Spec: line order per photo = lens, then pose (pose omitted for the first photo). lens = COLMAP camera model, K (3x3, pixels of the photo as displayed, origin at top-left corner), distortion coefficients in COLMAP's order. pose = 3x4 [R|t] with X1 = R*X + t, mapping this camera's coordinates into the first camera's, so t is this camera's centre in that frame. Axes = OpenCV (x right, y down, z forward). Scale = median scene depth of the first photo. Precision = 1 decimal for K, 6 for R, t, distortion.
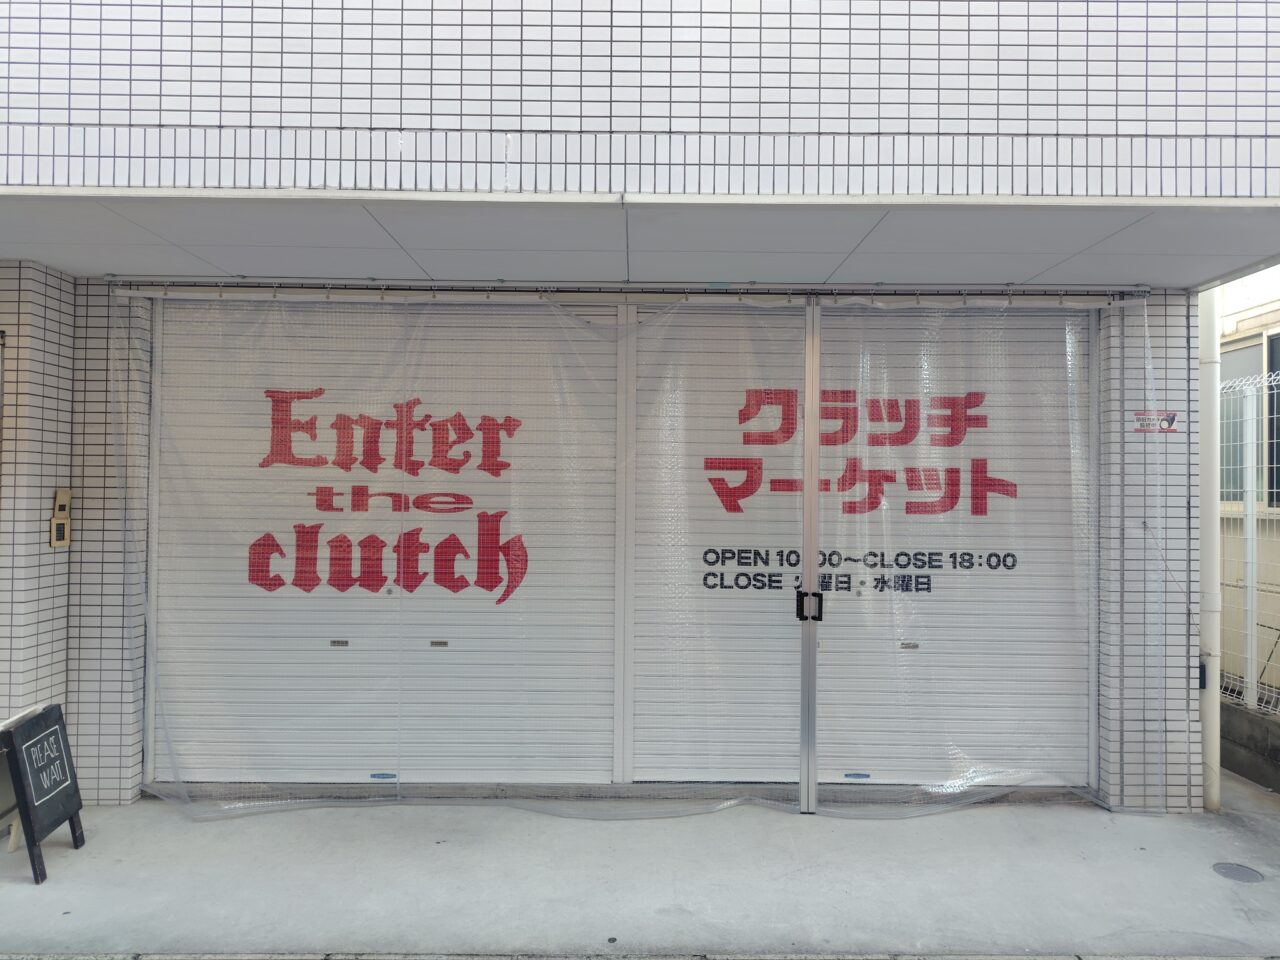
lens RADIAL K [[861.4, 0, 640.0], [0, 861.4, 480.0], [0, 0, 1]] dist [0.026111, -0.000620]
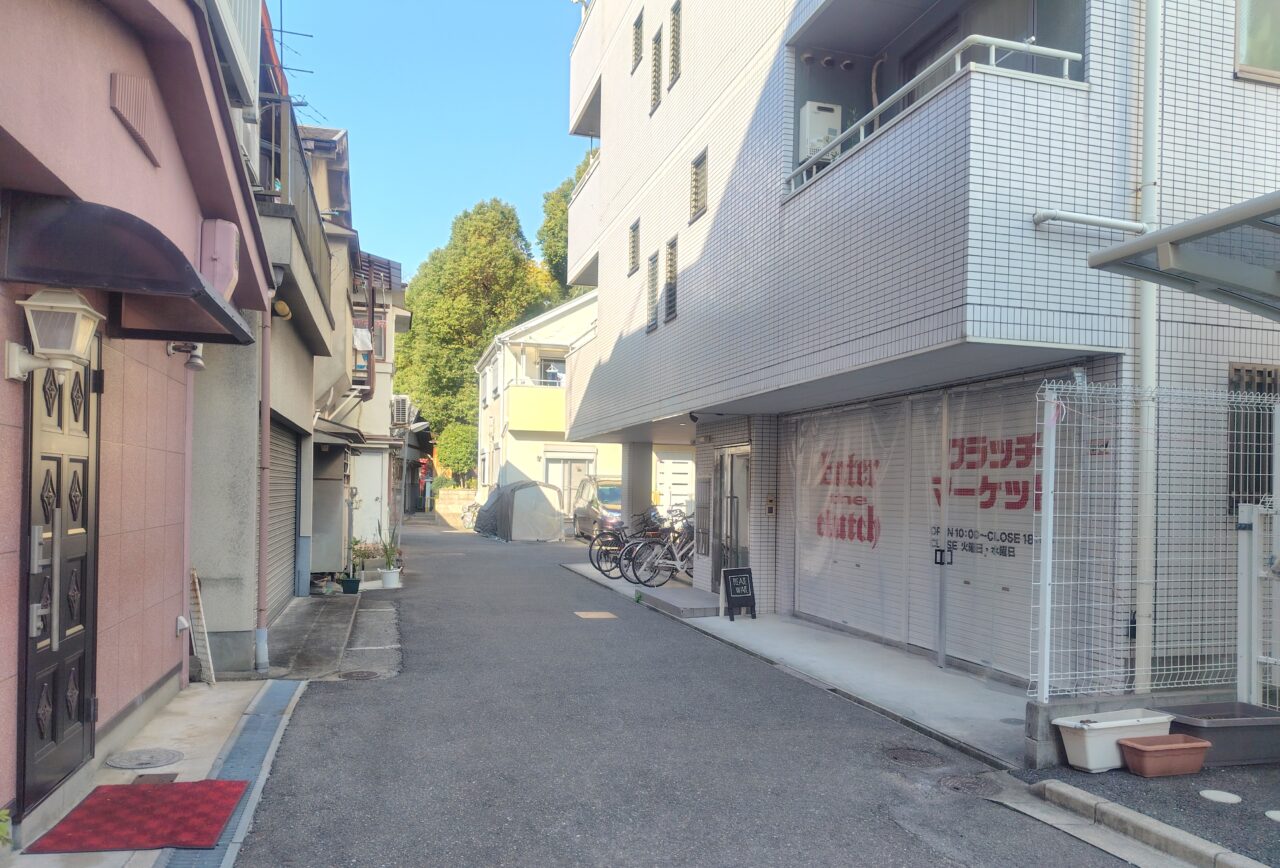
lens RADIAL K [[870.9, 0, 641.3], [0, 870.9, 481.5], [0, 0, 1]] dist [0.061379, -0.105356]
pose [[0.276721, -0.015998, -0.960817, 1.728213], [0.006007, 0.999871, -0.014918, 0.007388], [0.960932, -0.001643, 0.276781, -0.131232]]
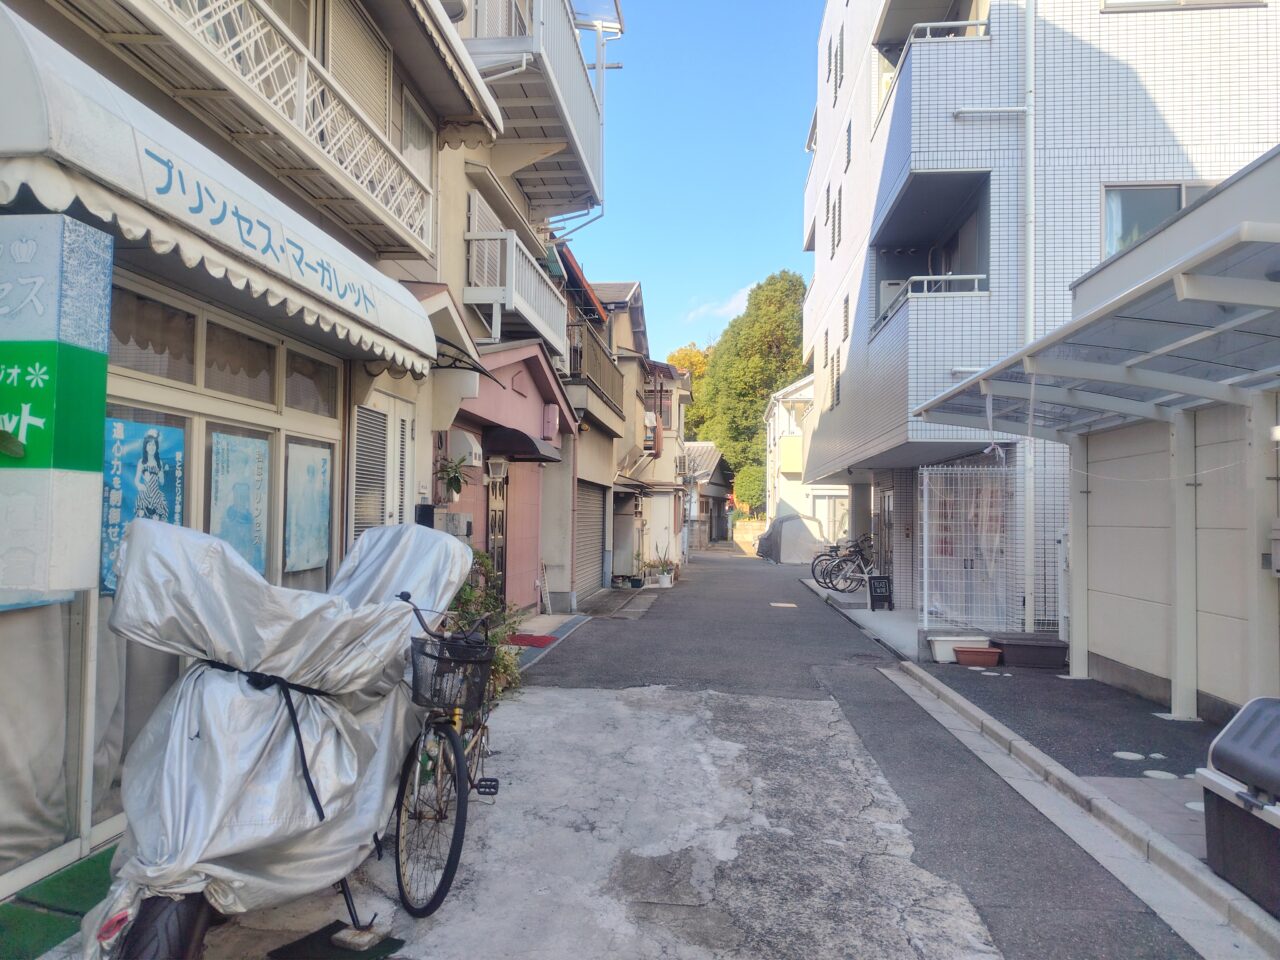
lens RADIAL K [[861.4, 0, 640.0], [0, 861.4, 480.0], [0, 0, 1]] dist [0.026111, -0.000620]
pose [[-0.093572, -0.055231, -0.994079, 3.045402], [0.004805, 0.998423, -0.055924, 0.019802], [0.995601, -0.010009, -0.093159, 0.169884]]
